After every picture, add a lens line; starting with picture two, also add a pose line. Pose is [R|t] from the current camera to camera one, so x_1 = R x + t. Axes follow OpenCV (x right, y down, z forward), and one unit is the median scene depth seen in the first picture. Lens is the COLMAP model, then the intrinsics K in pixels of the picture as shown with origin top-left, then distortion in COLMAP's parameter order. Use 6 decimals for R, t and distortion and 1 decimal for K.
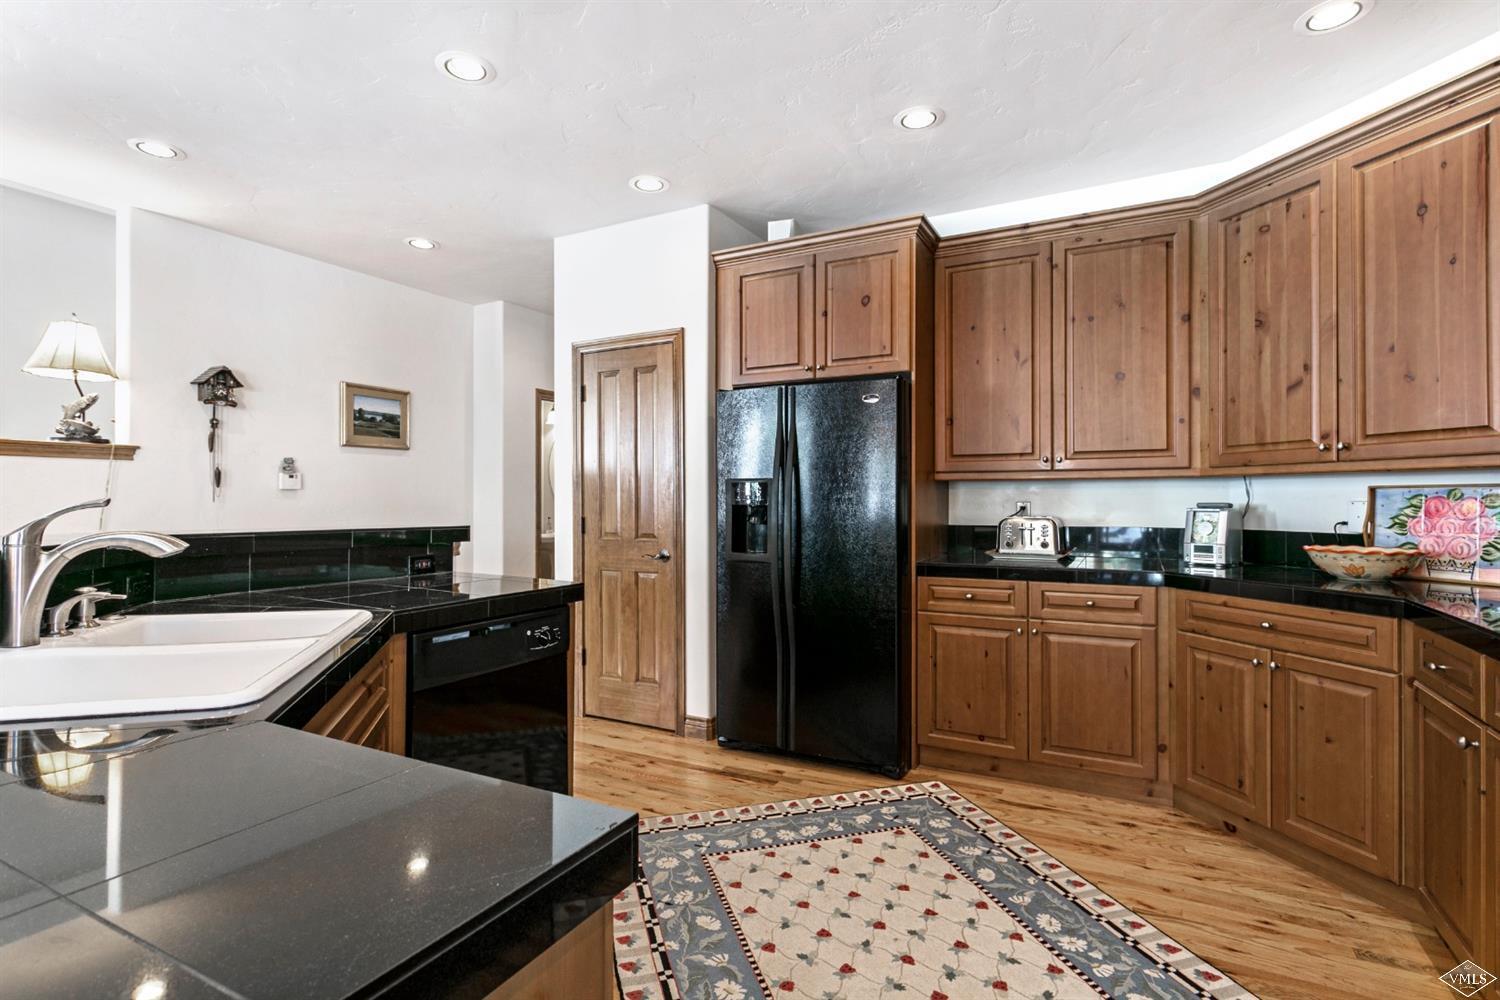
lens RADIAL K [[731.9, 0, 760.2], [0, 731.9, 505.1], [0, 0, 1]] dist [0.003800, 0.002081]
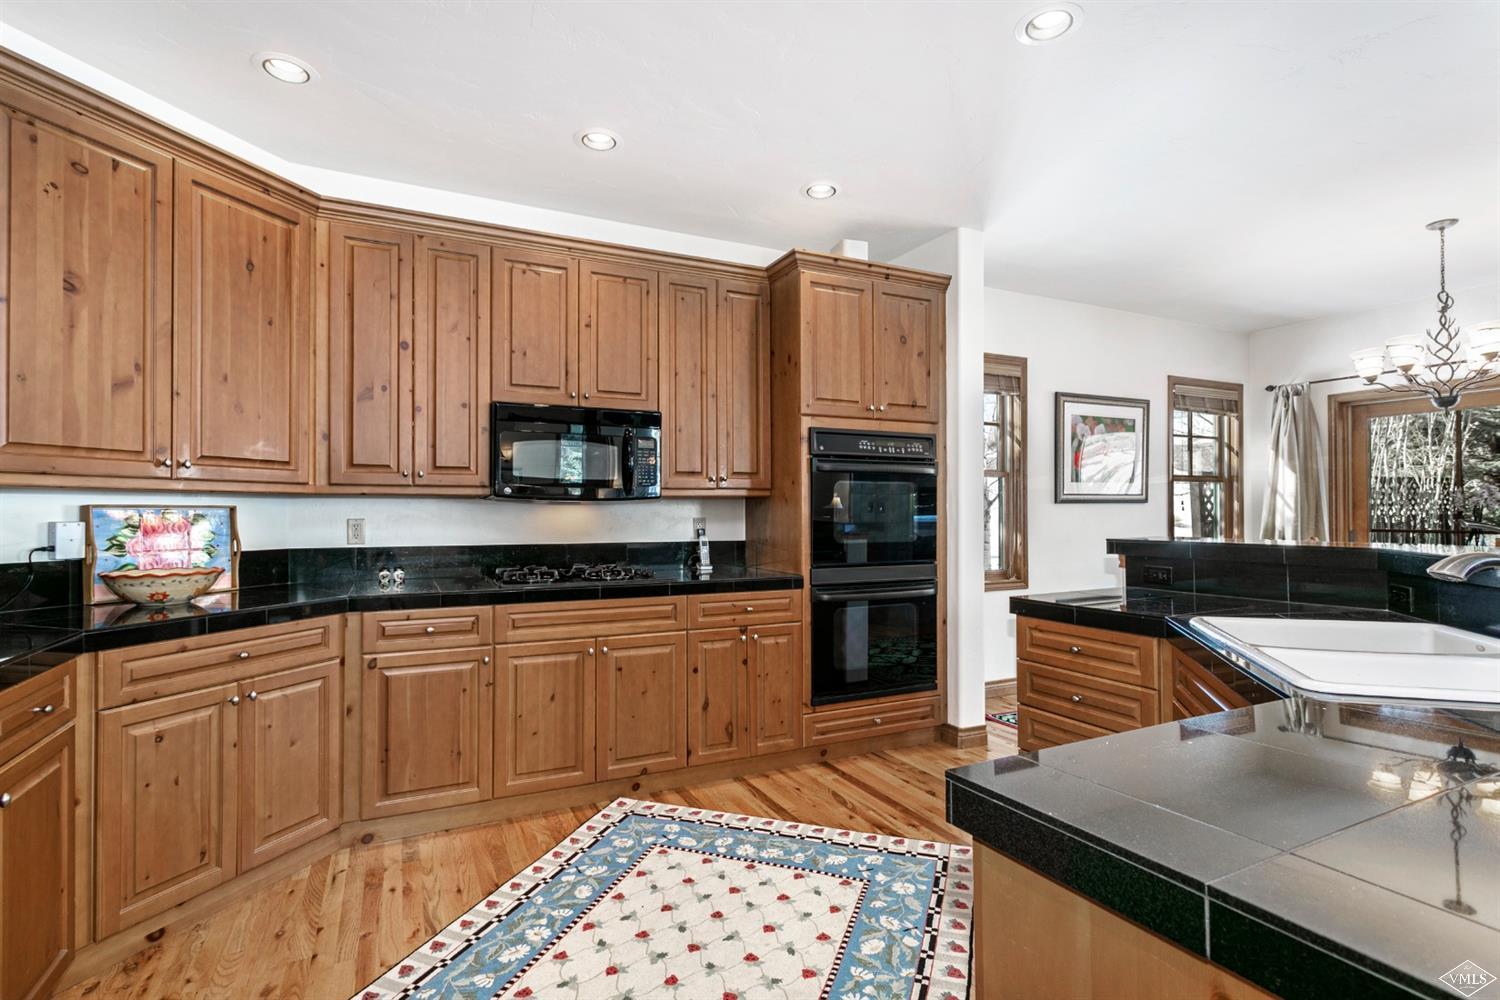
lens RADIAL K [[731.9, 0, 771.0], [0, 731.9, 502.3], [0, 0, 1]] dist [0.003800, 0.002081]
pose [[-0.816380, 0.010263, 0.577424, -0.398535], [0.005895, 0.999938, -0.009438, -0.017317], [-0.577485, -0.004301, -0.816390, 1.398369]]
